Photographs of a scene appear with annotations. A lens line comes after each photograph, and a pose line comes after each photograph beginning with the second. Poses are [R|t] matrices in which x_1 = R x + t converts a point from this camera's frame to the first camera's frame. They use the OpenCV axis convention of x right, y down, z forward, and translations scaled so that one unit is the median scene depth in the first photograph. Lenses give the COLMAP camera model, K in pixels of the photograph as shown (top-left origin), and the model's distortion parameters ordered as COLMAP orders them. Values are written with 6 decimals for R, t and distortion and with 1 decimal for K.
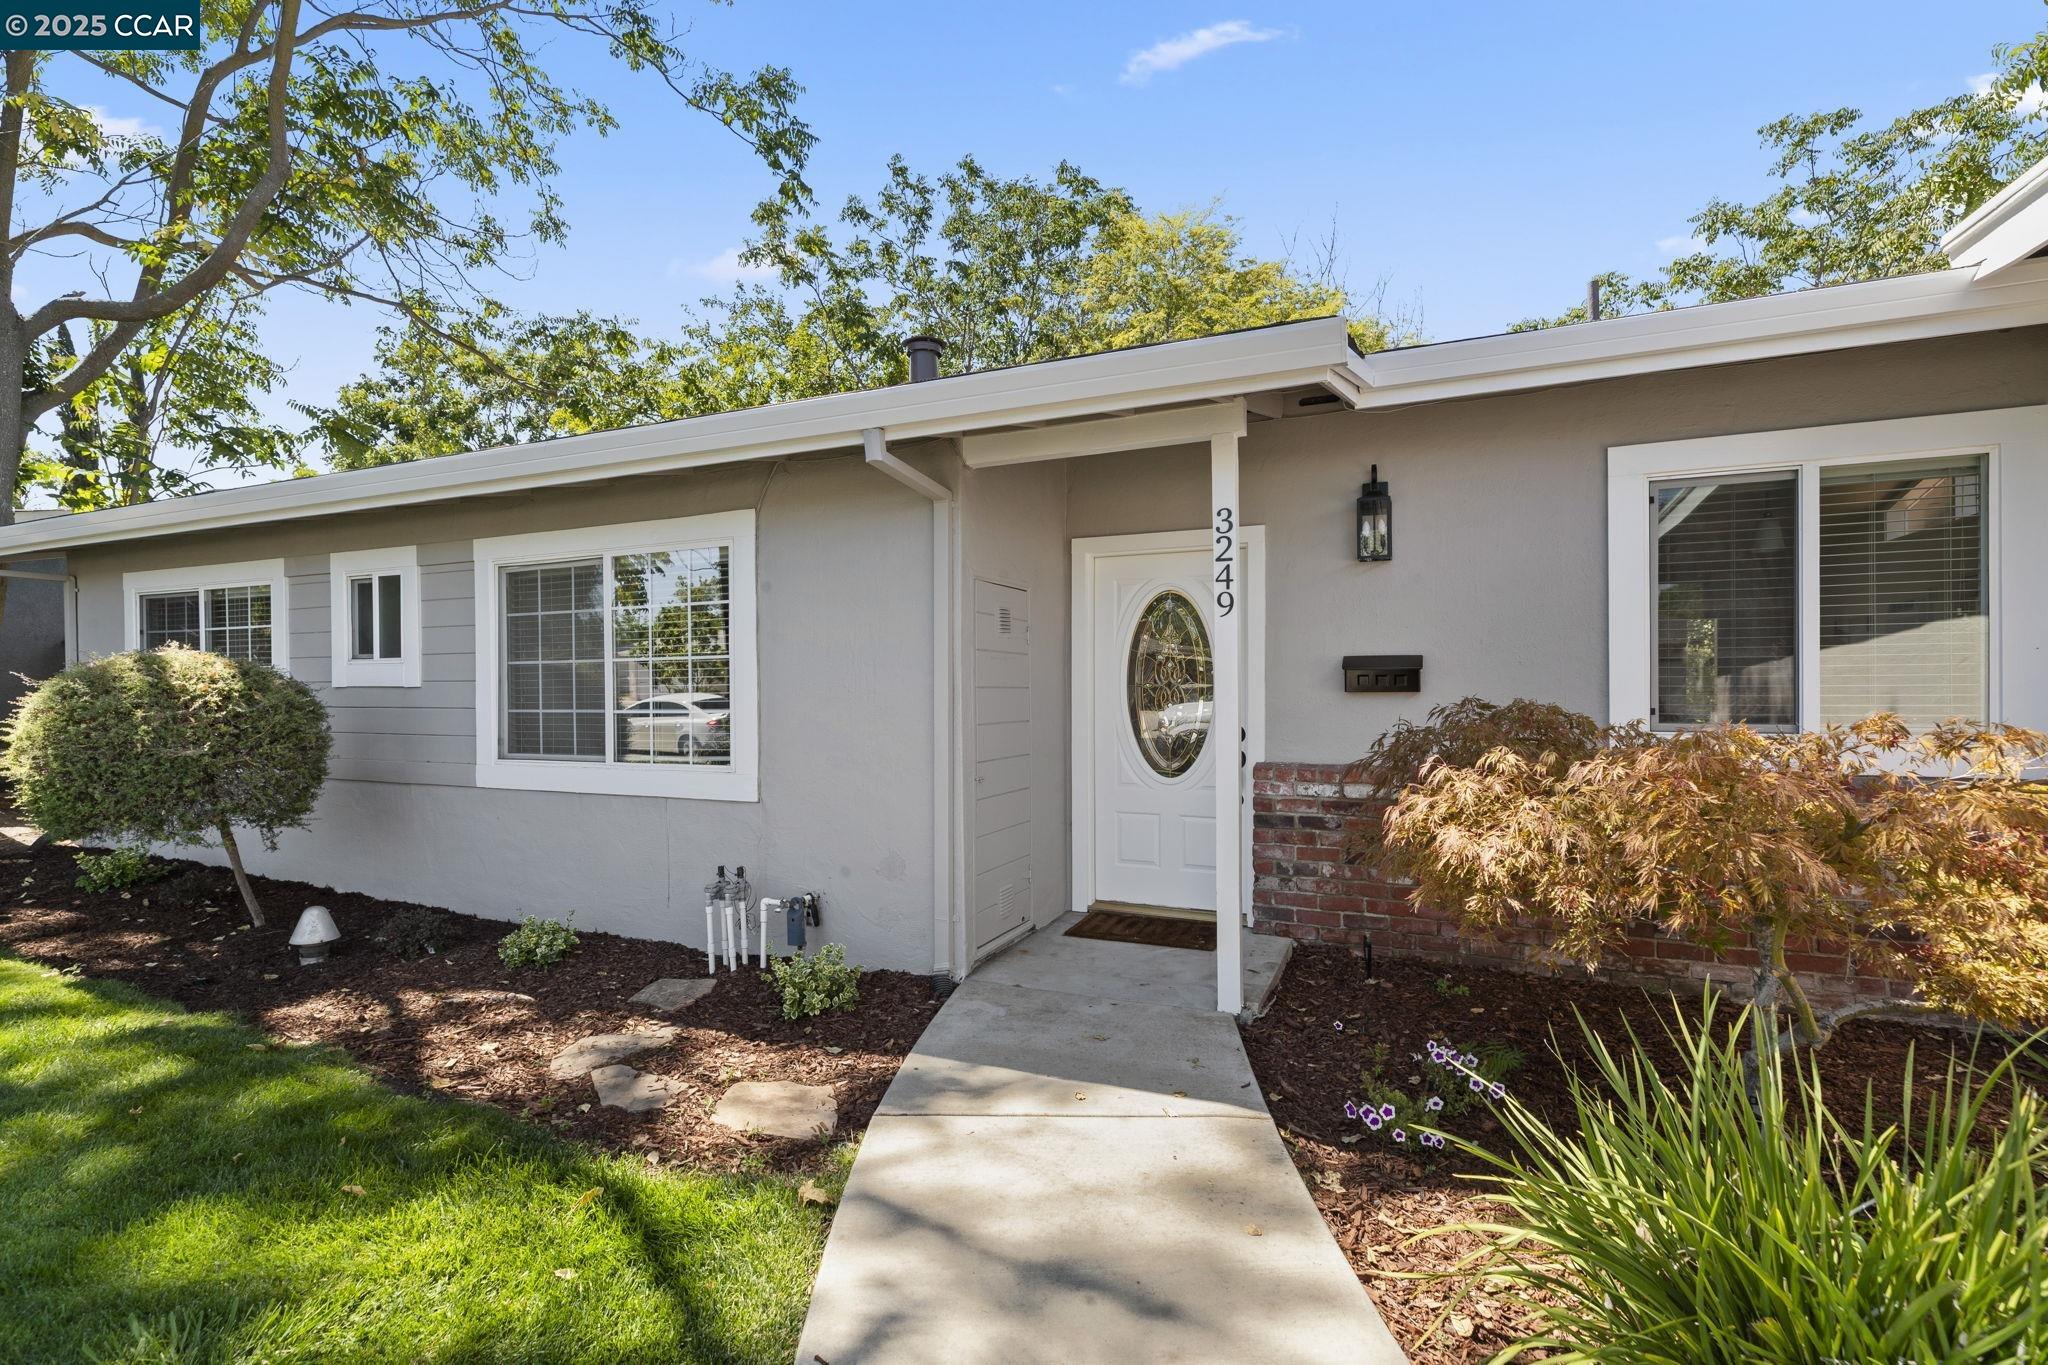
lens RADIAL K [[927.7, 0, 1016.2], [0, 927.7, 678.7], [0, 0, 1]] dist [0.002509, -0.003381]
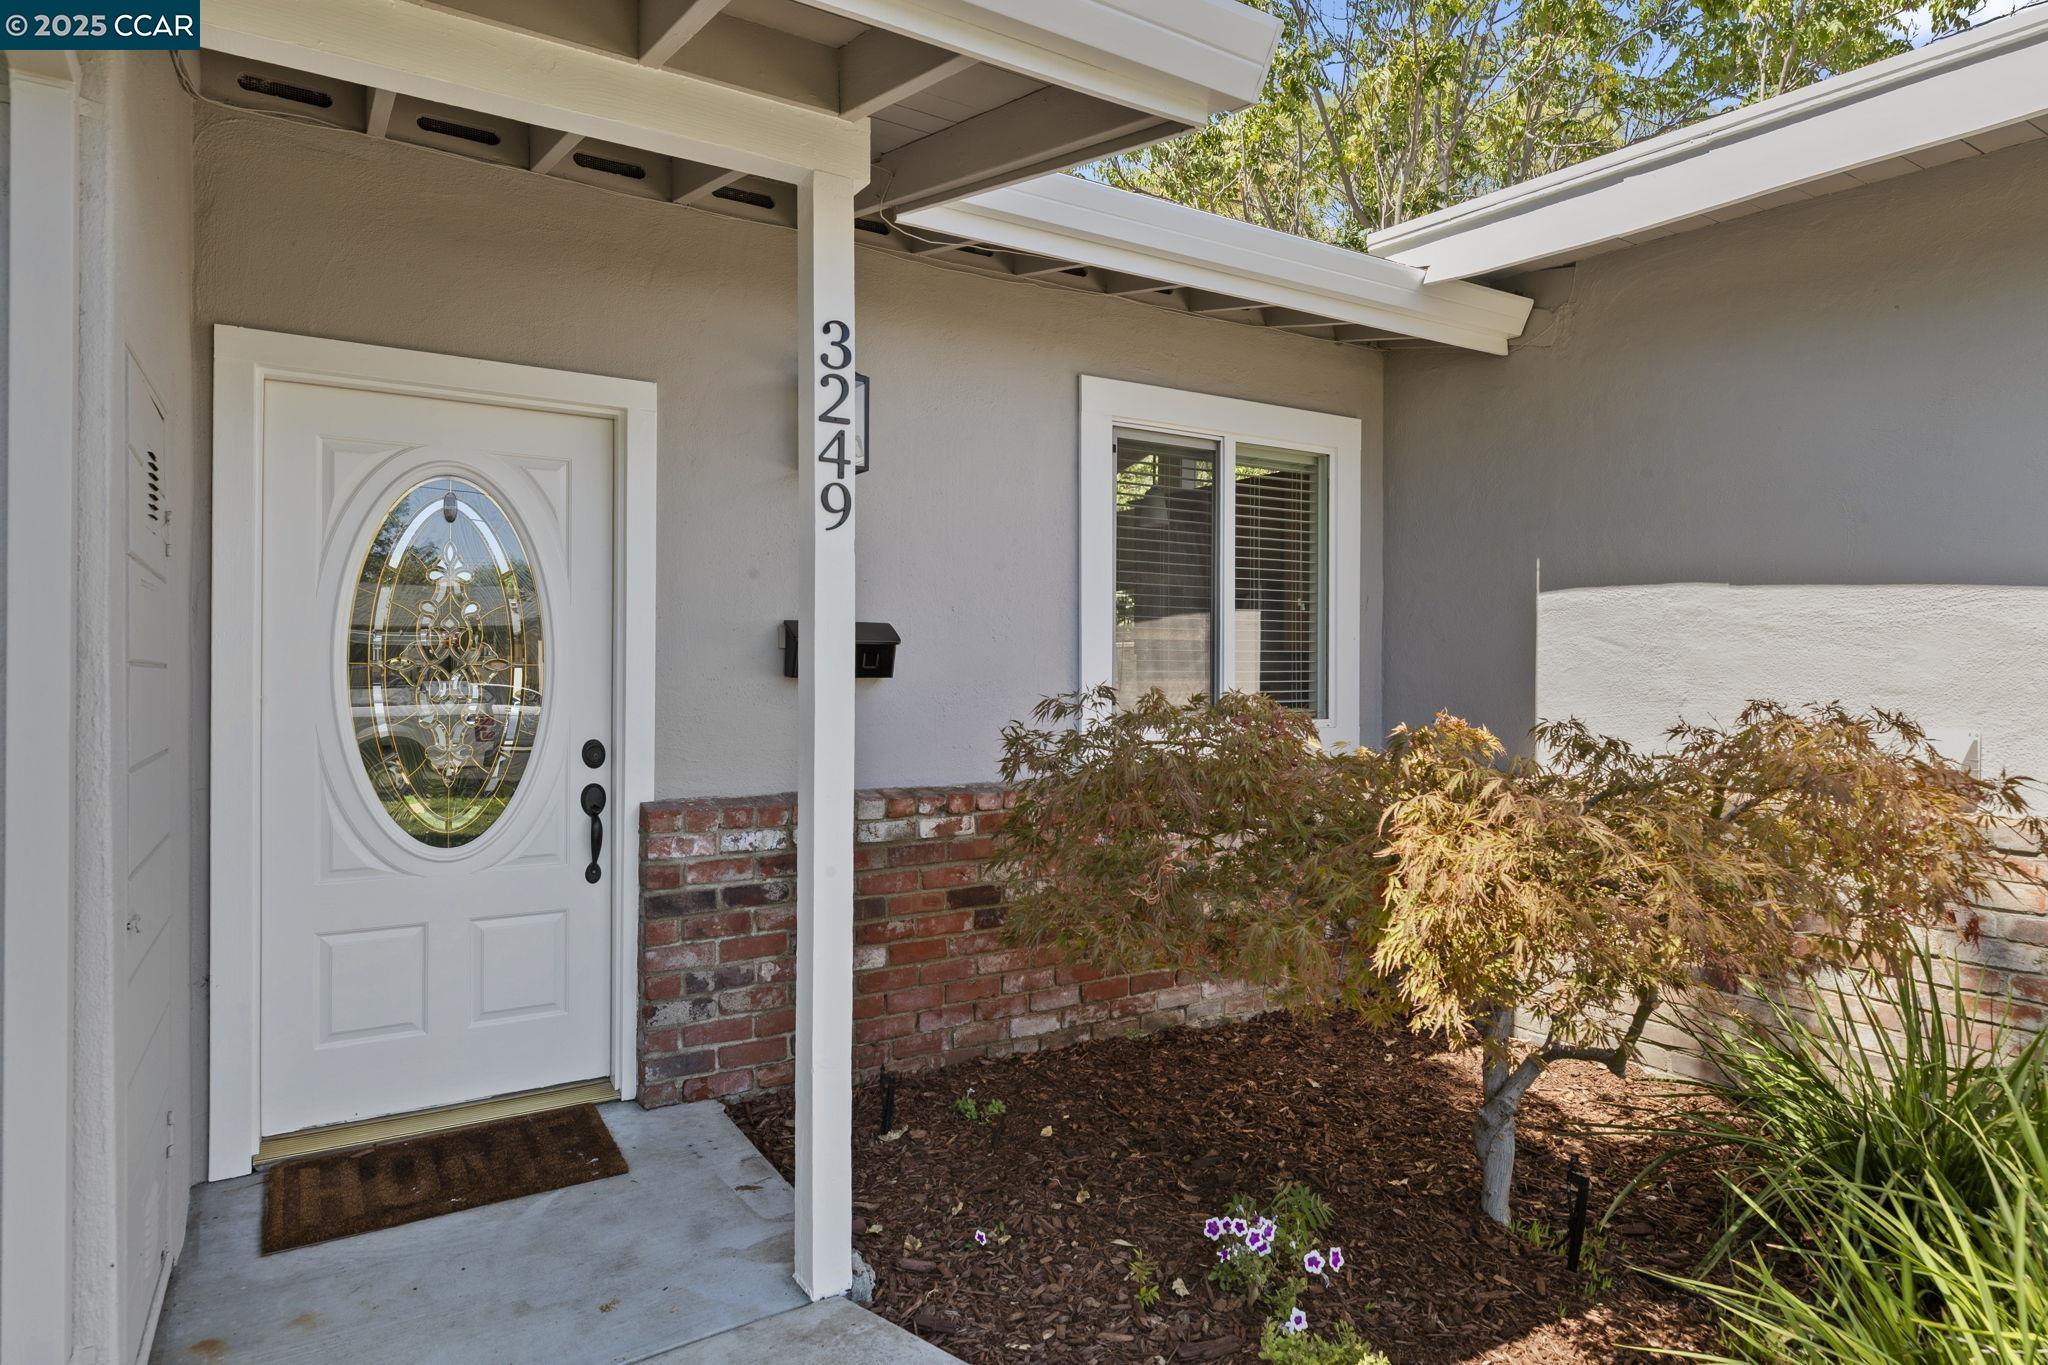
lens RADIAL K [[1139.3, 0, 995.4], [0, 1139.3, 671.3], [0, 0, 1]] dist [0.003668, -0.000773]
pose [[0.566076, 0.005734, 0.824333, -0.196397], [-0.012744, 0.999917, 0.001796, 0.006931], [-0.824254, -0.011522, 0.566102, 0.452730]]
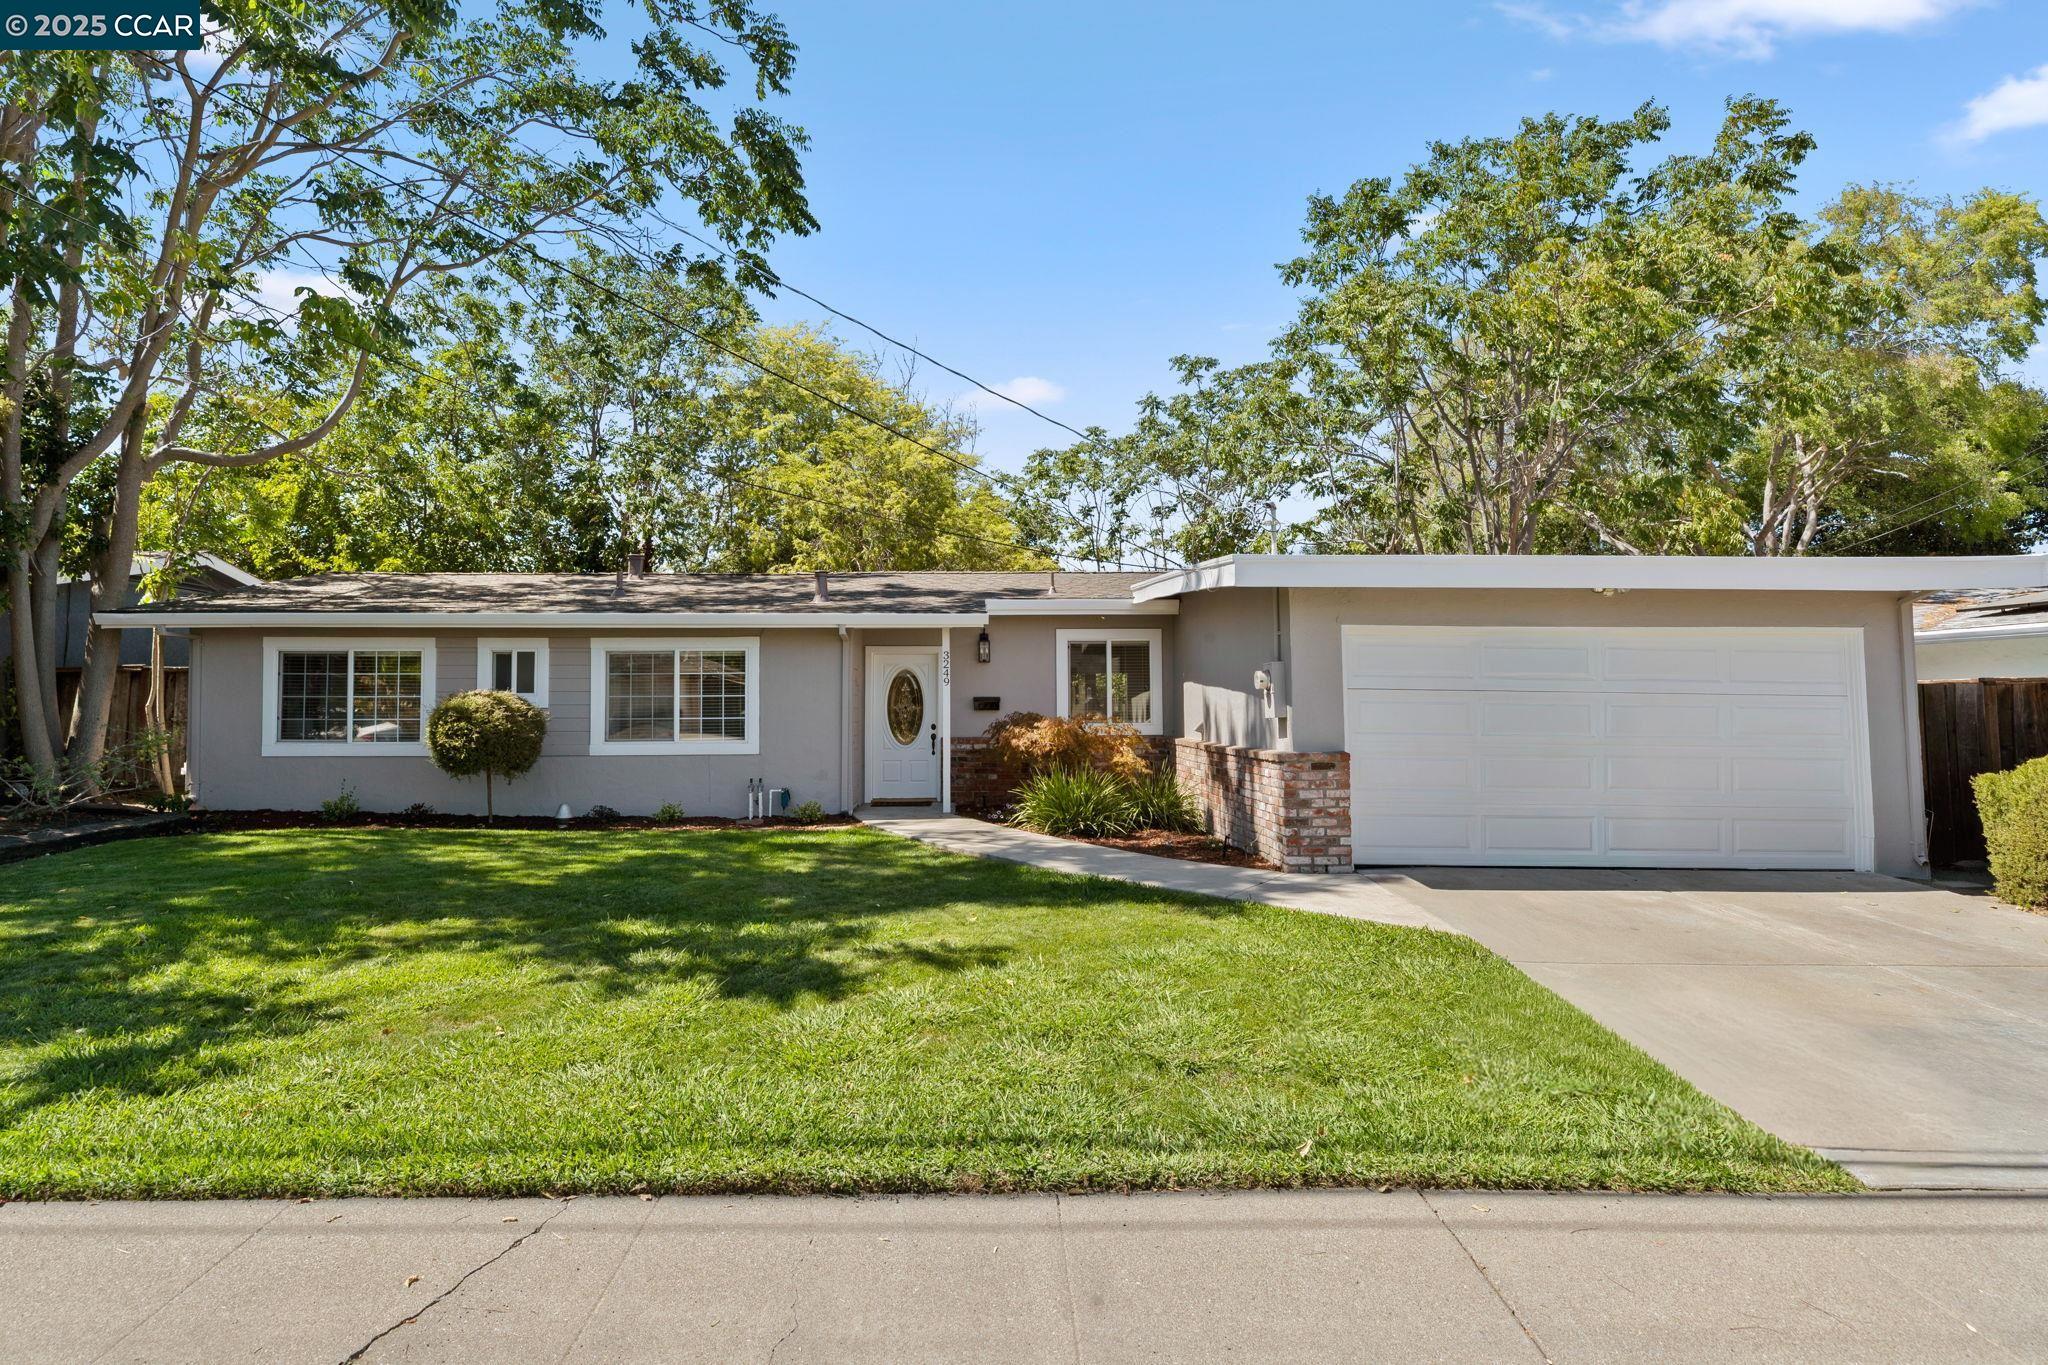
lens RADIAL K [[927.7, 0, 1016.2], [0, 927.7, 678.7], [0, 0, 1]] dist [0.002509, -0.003381]
pose [[0.889686, 0.015981, 0.456294, -0.778252], [-0.000452, 0.999418, -0.034123, 0.015135], [-0.456573, 0.030153, 0.889175, -1.476932]]
